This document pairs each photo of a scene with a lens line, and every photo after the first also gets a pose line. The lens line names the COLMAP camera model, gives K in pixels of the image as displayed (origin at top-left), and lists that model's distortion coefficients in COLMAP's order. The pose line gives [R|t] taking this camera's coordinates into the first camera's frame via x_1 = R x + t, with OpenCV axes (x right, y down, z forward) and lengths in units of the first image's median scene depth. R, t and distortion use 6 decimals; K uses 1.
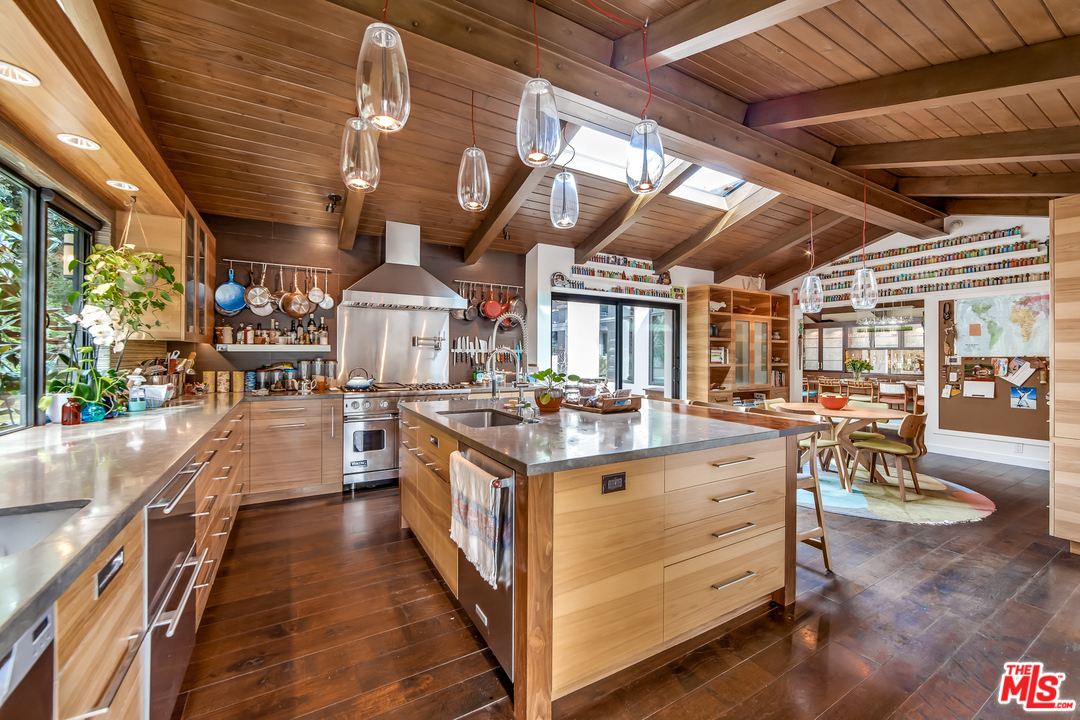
lens RADIAL K [[432.7, 0, 518.6], [0, 432.7, 354.8], [0, 0, 1]] dist [-0.017992, 0.005583]
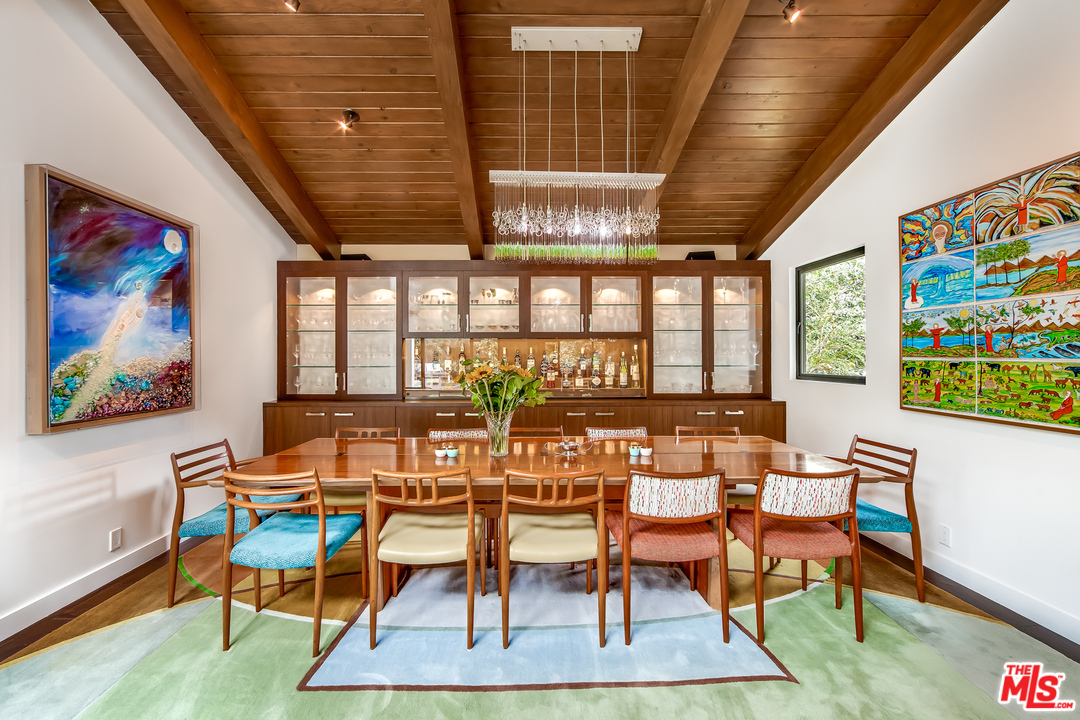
lens RADIAL K [[432.7, 0, 518.6], [0, 432.7, 354.8], [0, 0, 1]] dist [-0.017992, 0.005583]
pose [[0.478661, -0.000094, 0.878000, 0.464465], [0.002940, 0.999995, -0.001496, 0.003959], [-0.877995, 0.003297, 0.478658, 0.707502]]
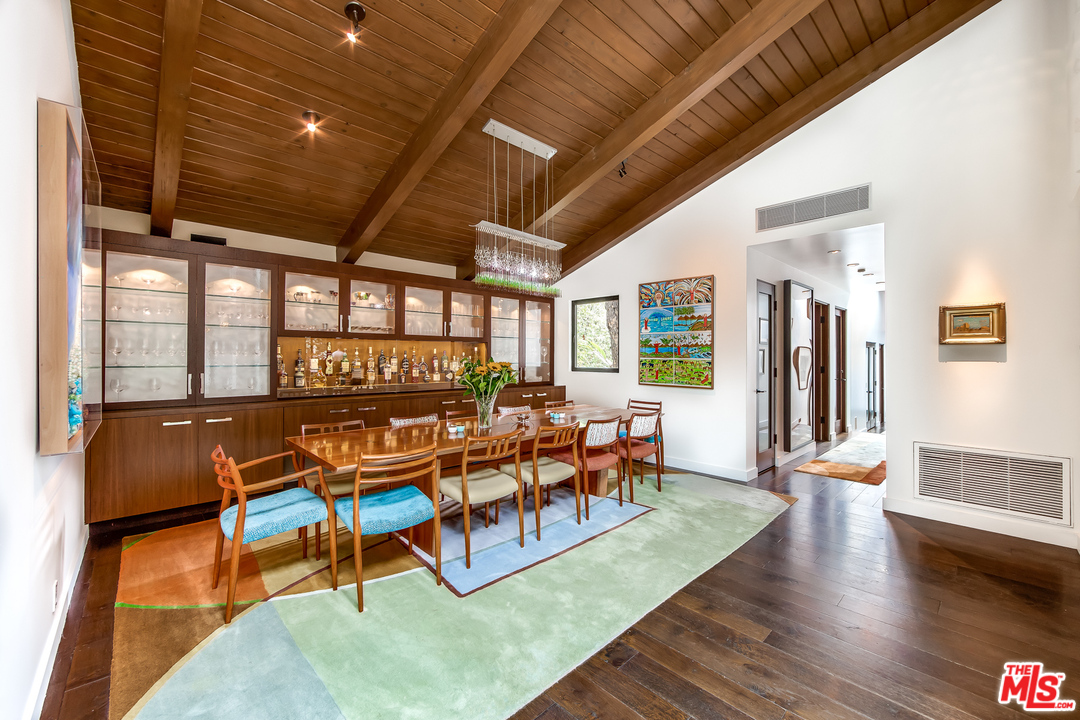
lens RADIAL K [[432.7, 0, 518.6], [0, 432.7, 354.8], [0, 0, 1]] dist [-0.017992, 0.005583]
pose [[-0.220969, 0.000180, 0.975281, 0.362674], [-0.005283, 0.999985, -0.001382, 0.003925], [-0.975266, -0.005458, -0.220965, 0.849767]]
